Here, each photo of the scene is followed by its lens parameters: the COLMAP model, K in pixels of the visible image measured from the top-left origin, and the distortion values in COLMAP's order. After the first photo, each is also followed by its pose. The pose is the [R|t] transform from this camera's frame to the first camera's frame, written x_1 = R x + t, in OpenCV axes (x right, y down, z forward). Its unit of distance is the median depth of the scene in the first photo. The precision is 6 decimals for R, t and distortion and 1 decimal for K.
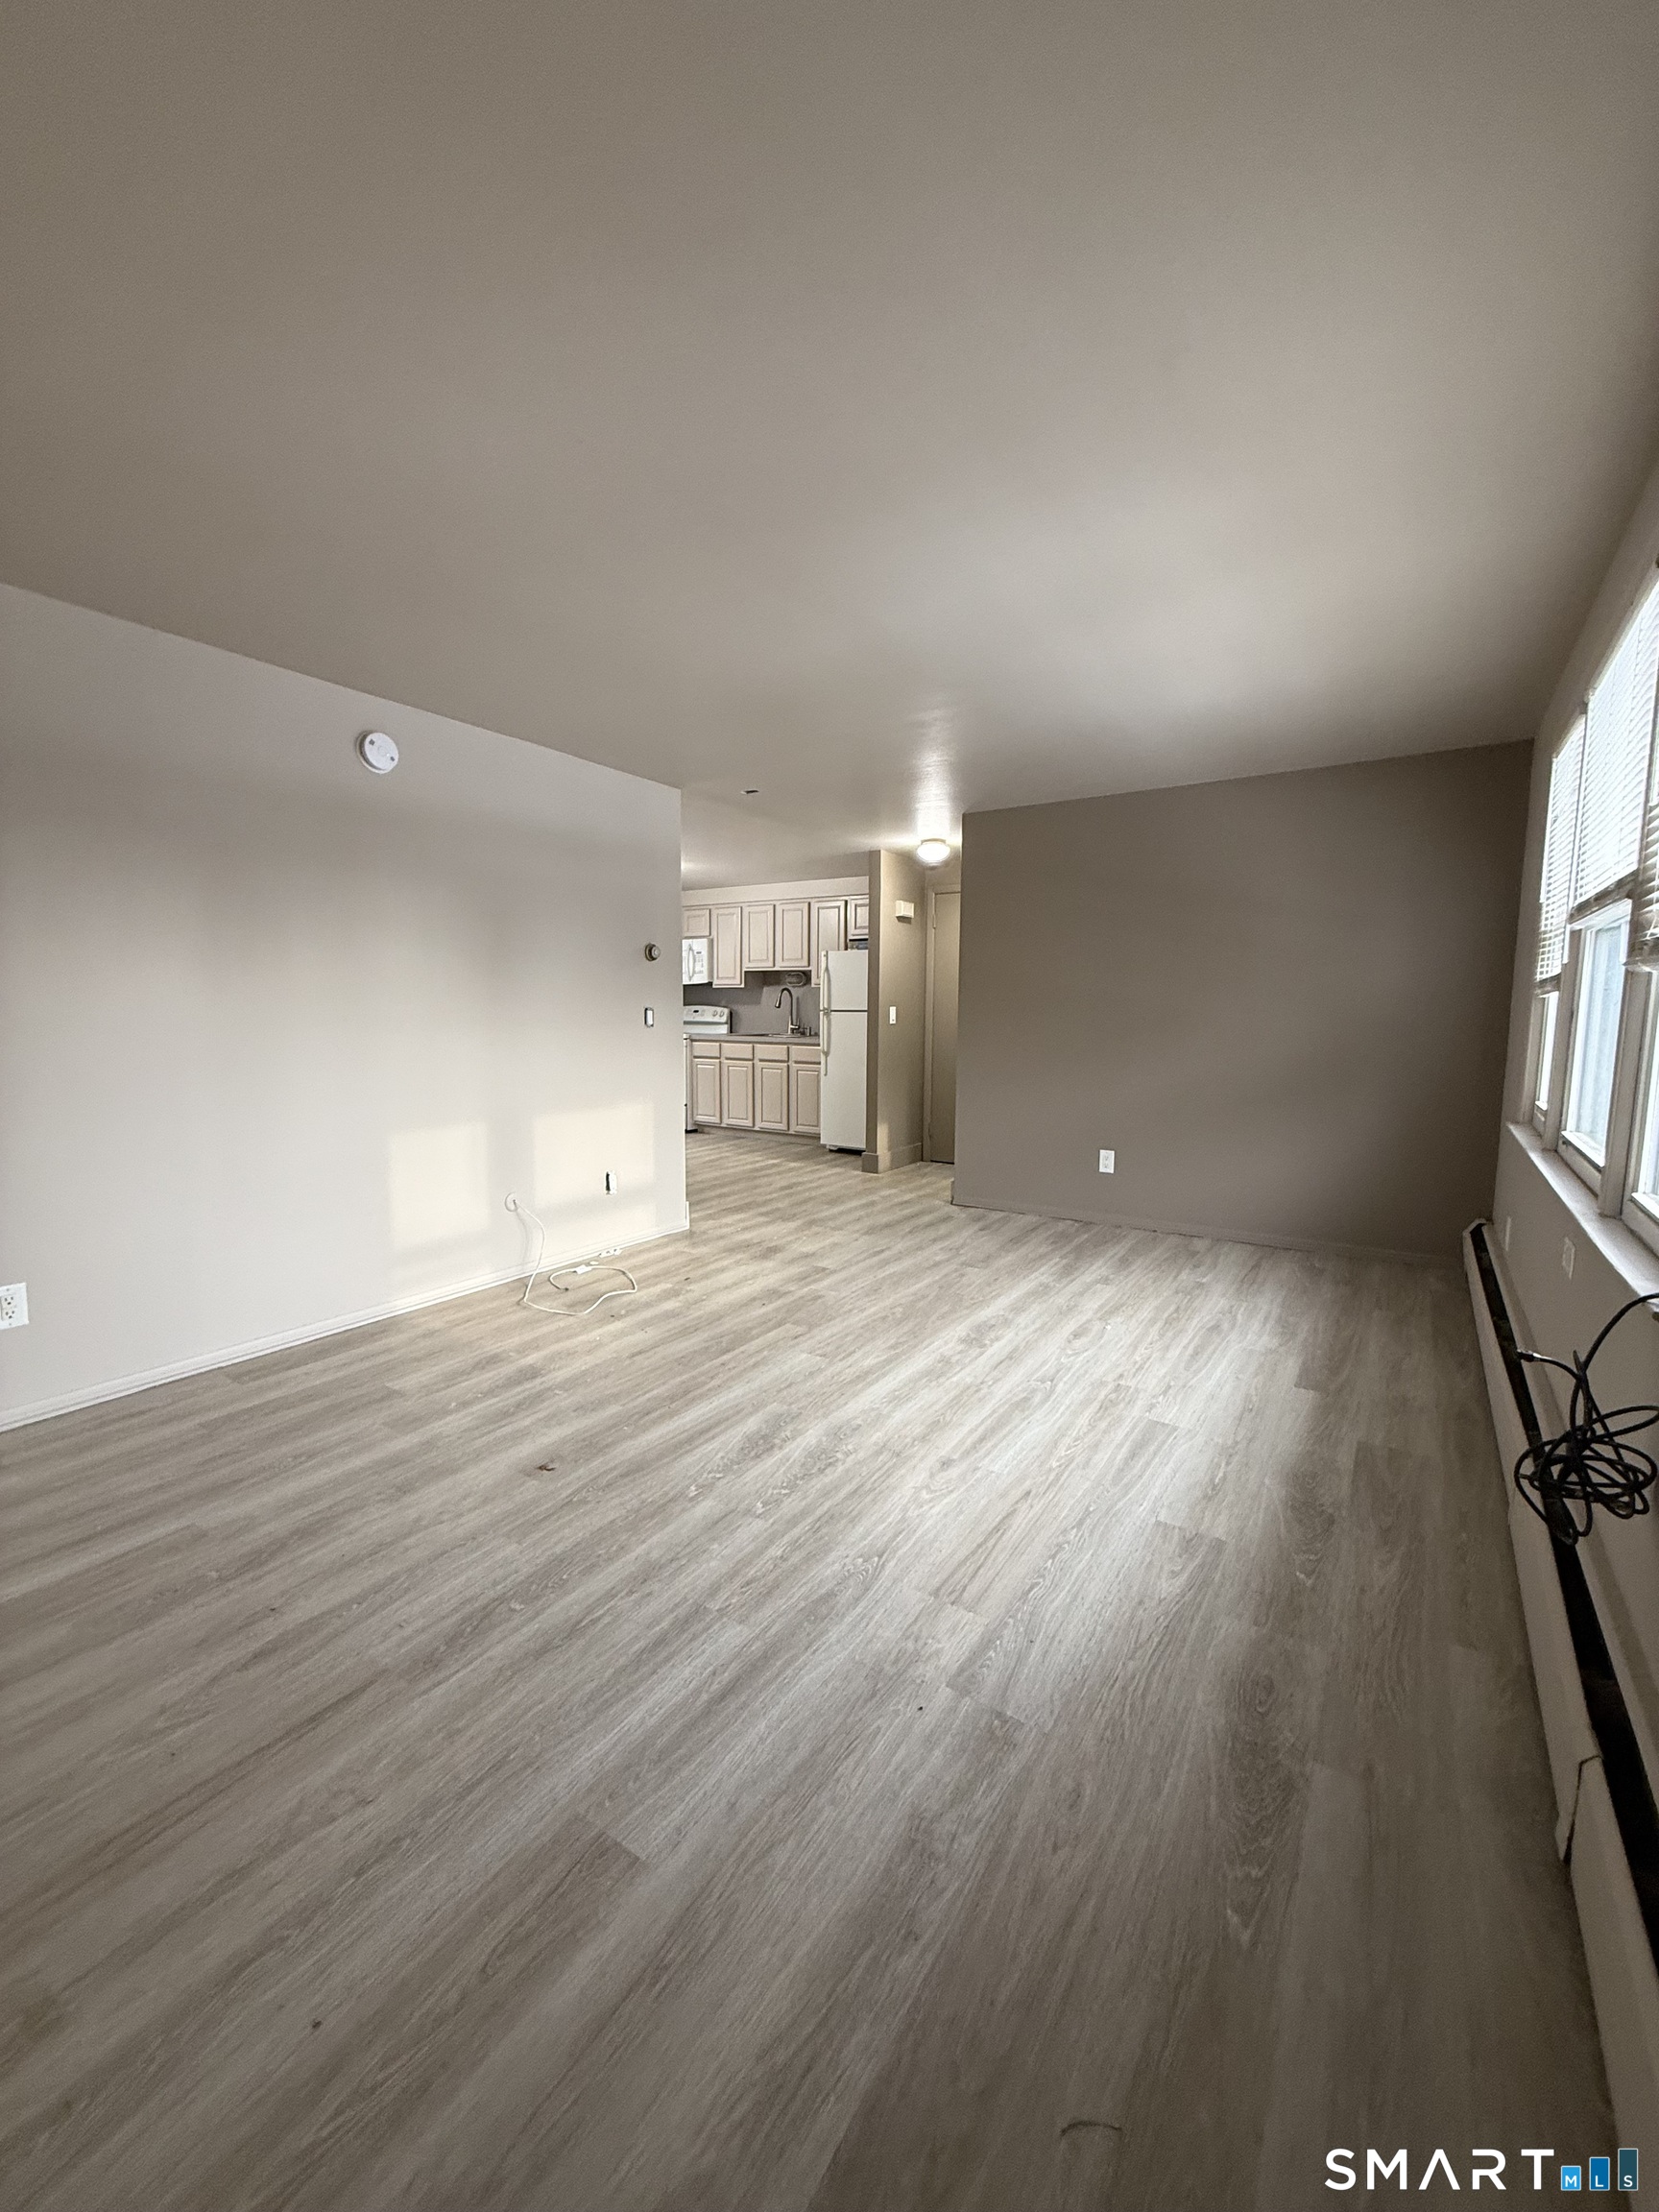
lens RADIAL K [[880.0, 0, 836.3], [0, 880.0, 1111.1], [0, 0, 1]] dist [-0.002073, 0.000476]
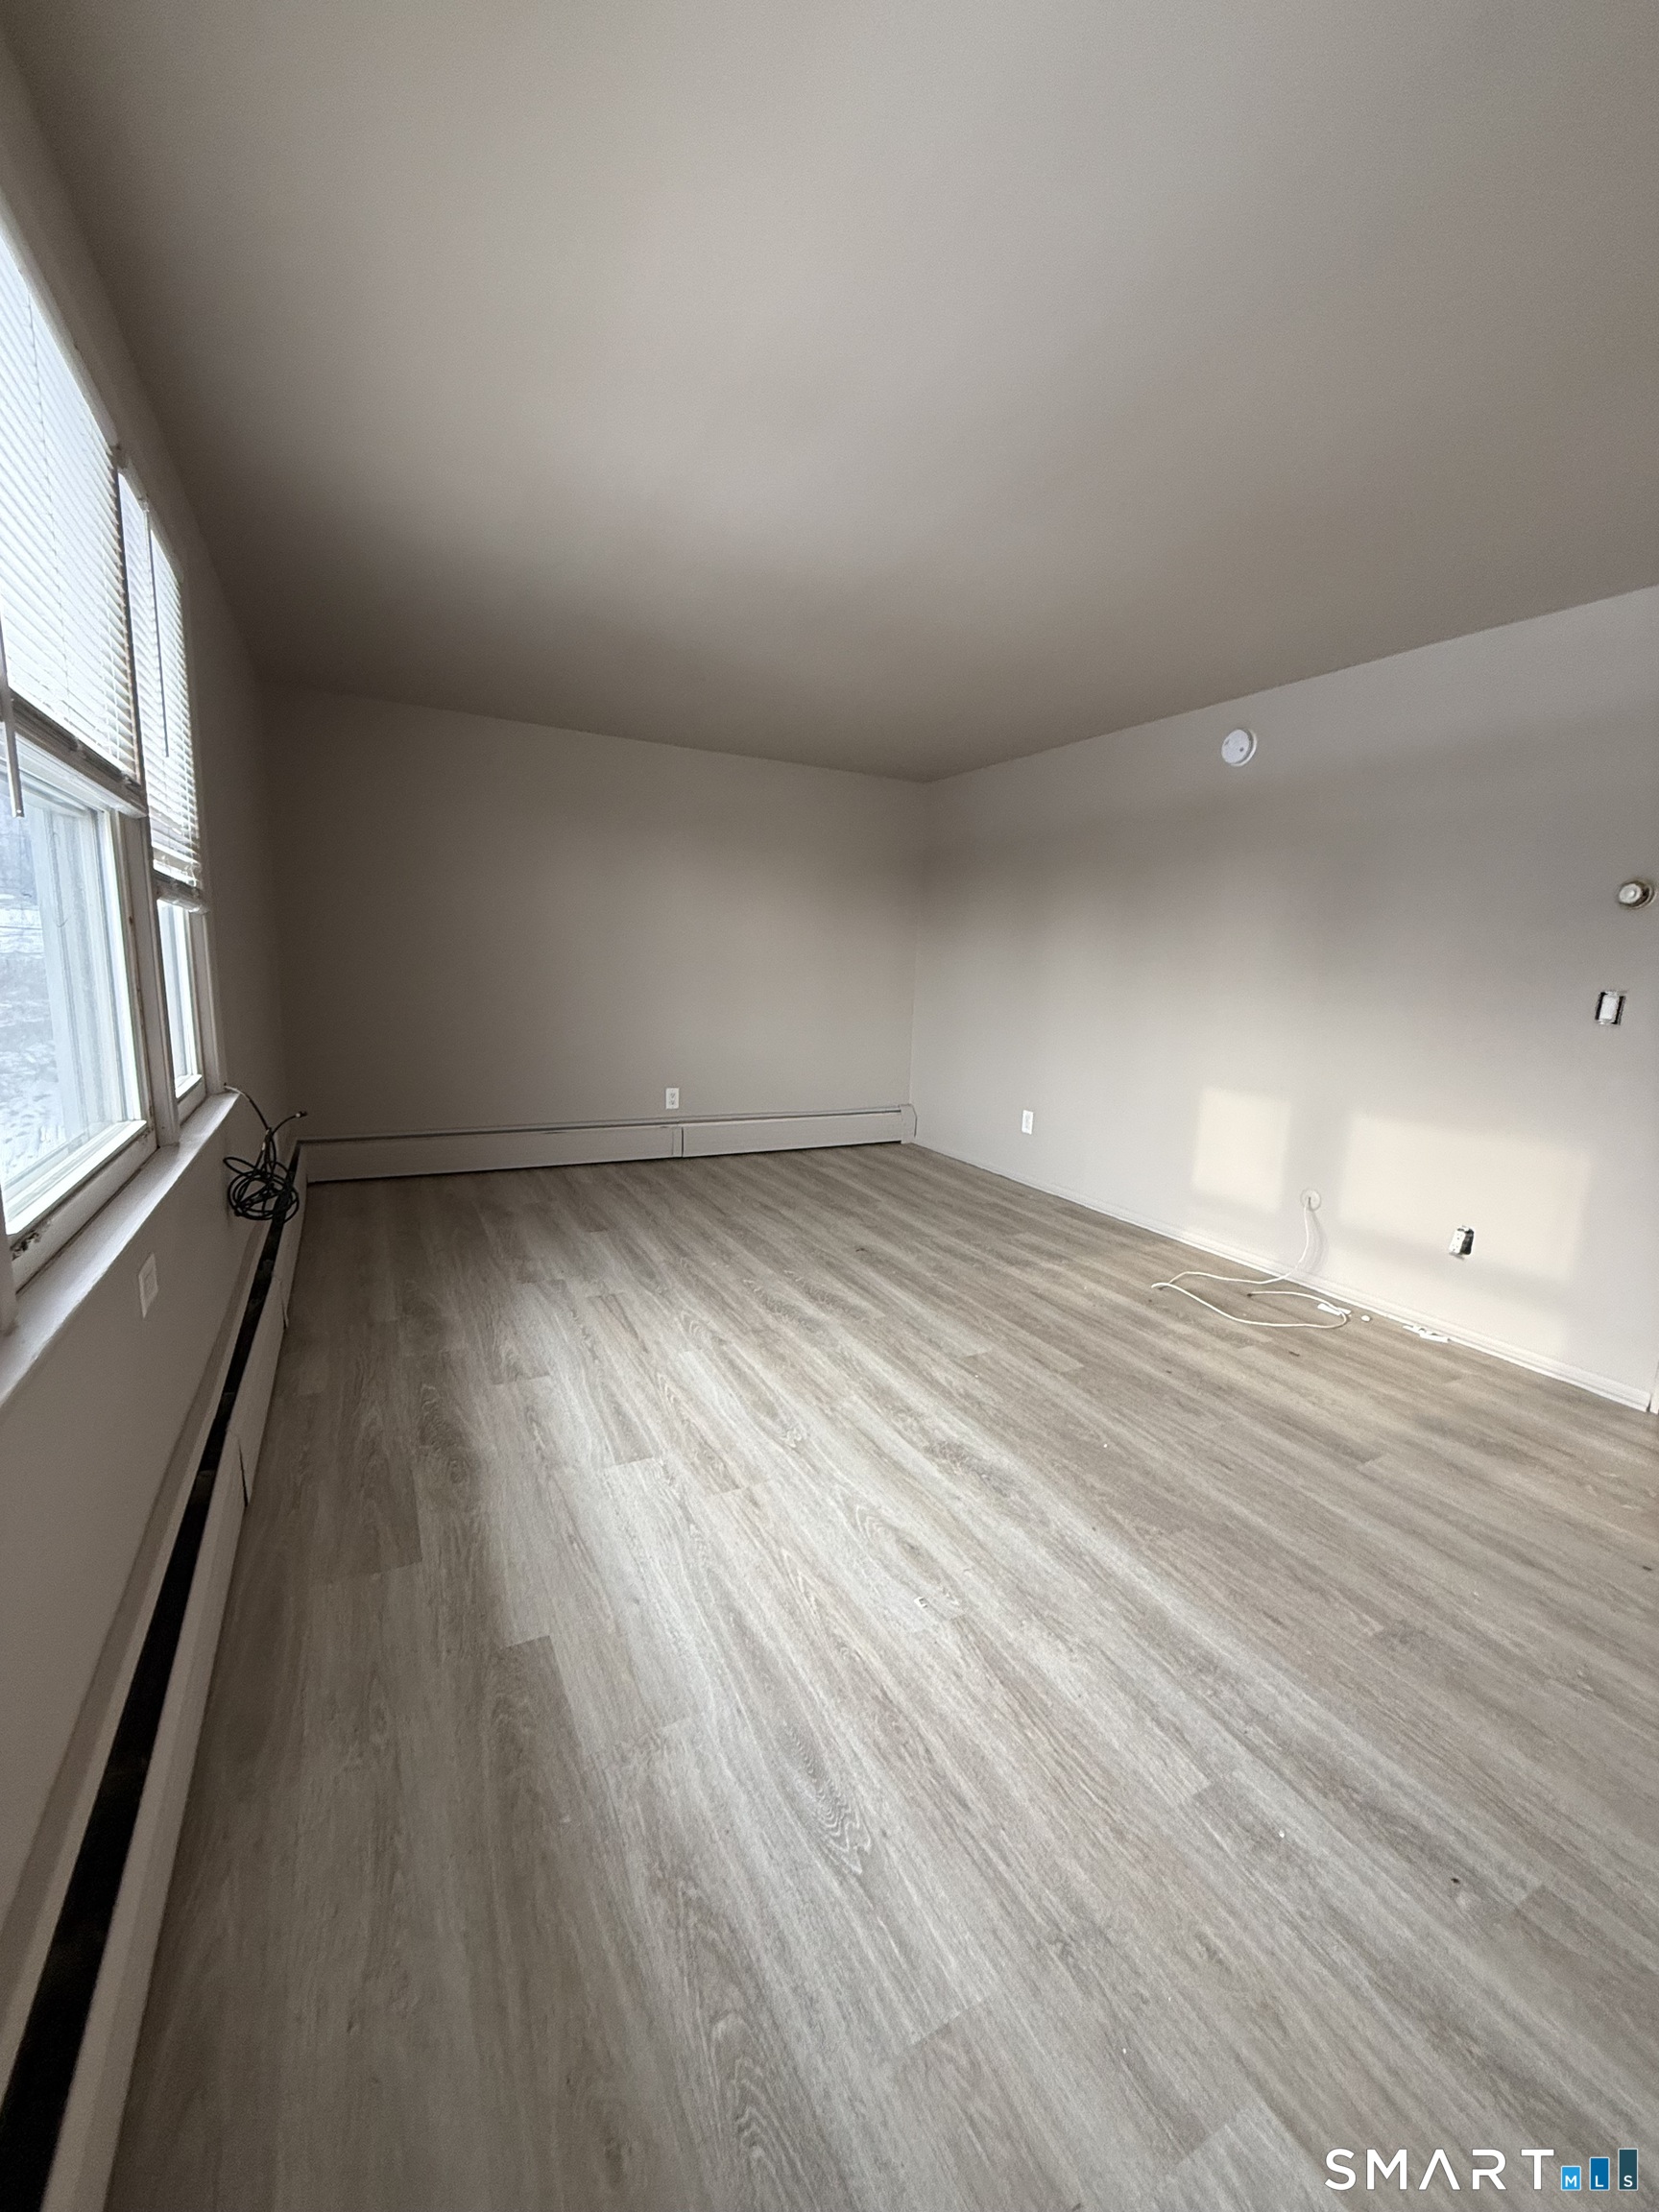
lens RADIAL K [[880.0, 0, 827.3], [0, 880.0, 1110.4], [0, 0, 1]] dist [-0.002073, 0.000476]
pose [[-0.485562, 0.127216, -0.864896, 0.852144], [-0.139274, 0.965461, 0.220198, -0.152116], [0.863037, 0.227377, -0.451074, 1.293867]]
